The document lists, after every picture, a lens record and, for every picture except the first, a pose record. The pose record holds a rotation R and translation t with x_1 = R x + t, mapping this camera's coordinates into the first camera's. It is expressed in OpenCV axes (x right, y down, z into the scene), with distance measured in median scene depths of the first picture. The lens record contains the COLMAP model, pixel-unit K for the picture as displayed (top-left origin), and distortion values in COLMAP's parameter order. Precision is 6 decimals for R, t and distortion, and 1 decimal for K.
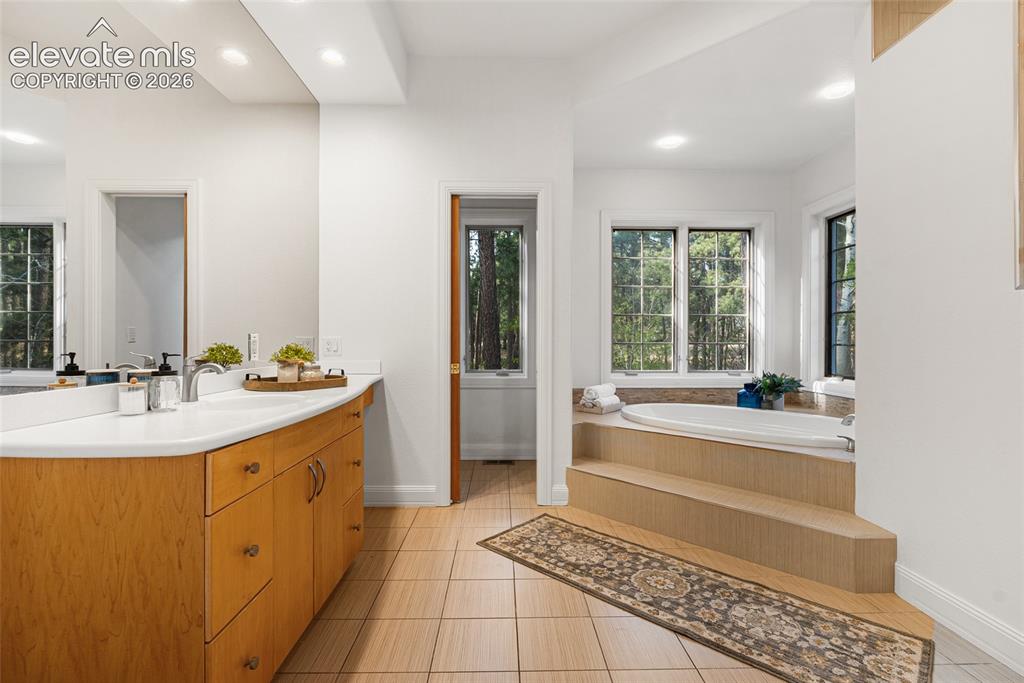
lens RADIAL K [[461.3, 0, 504.9], [0, 461.3, 341.3], [0, 0, 1]] dist [0.004147, -0.001014]
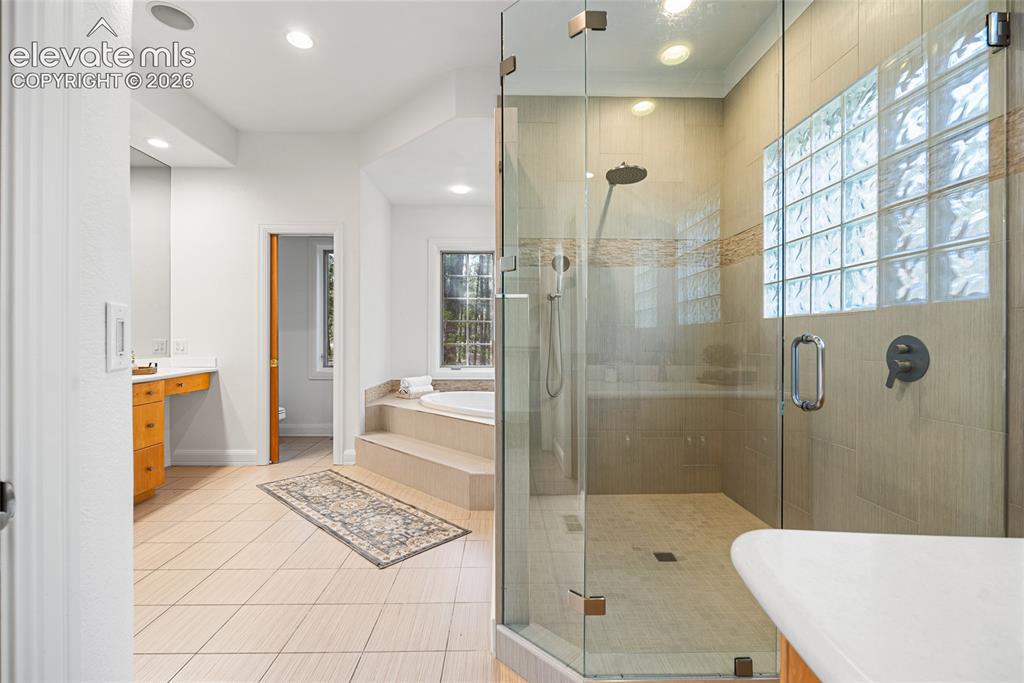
lens RADIAL K [[461.3, 0, 519.2], [0, 461.3, 340.6], [0, 0, 1]] dist [0.004147, -0.001014]
pose [[0.999953, 0.000310, -0.009716, 0.849261], [-0.000289, 0.999998, 0.002184, -0.014090], [0.009717, -0.002181, 0.999950, -0.462714]]
